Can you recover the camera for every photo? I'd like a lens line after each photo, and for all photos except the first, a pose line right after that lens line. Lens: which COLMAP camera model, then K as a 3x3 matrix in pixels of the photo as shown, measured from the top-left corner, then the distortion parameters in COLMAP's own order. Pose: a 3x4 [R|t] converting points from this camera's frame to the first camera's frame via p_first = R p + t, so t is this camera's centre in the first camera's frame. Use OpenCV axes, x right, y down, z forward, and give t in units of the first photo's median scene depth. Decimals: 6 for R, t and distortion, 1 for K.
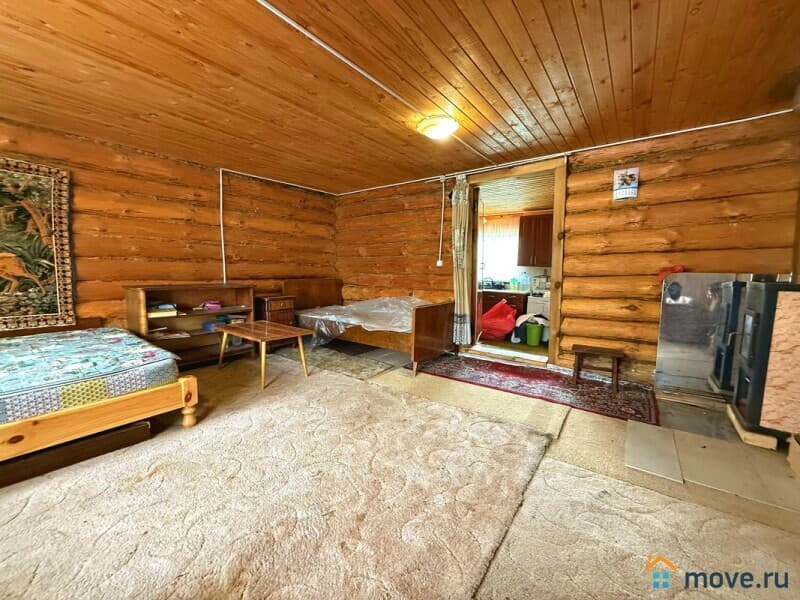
lens RADIAL K [[322.9, 0, 400.2], [0, 322.9, 298.8], [0, 0, 1]] dist [0.000156, -0.000124]
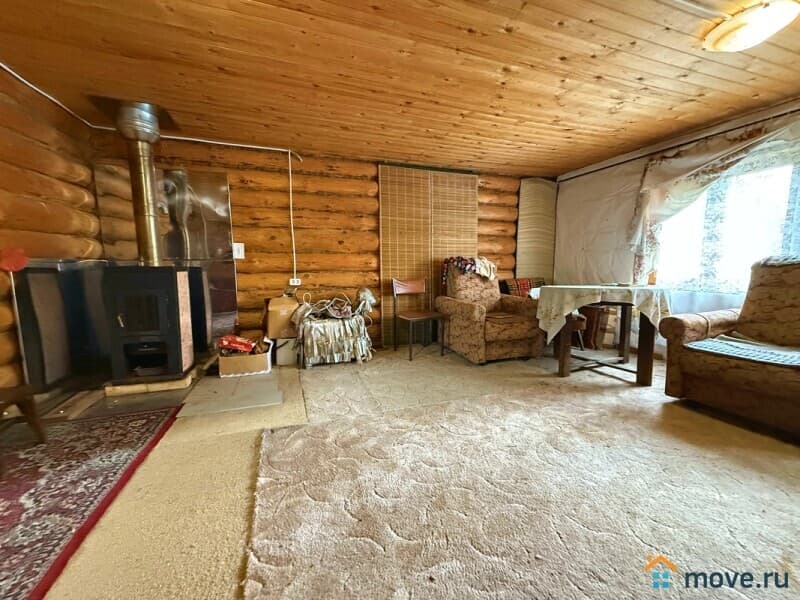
lens RADIAL K [[322.9, 0, 400.2], [0, 322.9, 298.8], [0, 0, 1]] dist [0.000156, -0.000124]
pose [[-0.820994, -0.070441, 0.566574, -0.261814], [0.045704, 0.981066, 0.188201, -0.083782], [-0.569104, 0.180407, -0.802231, 1.047762]]
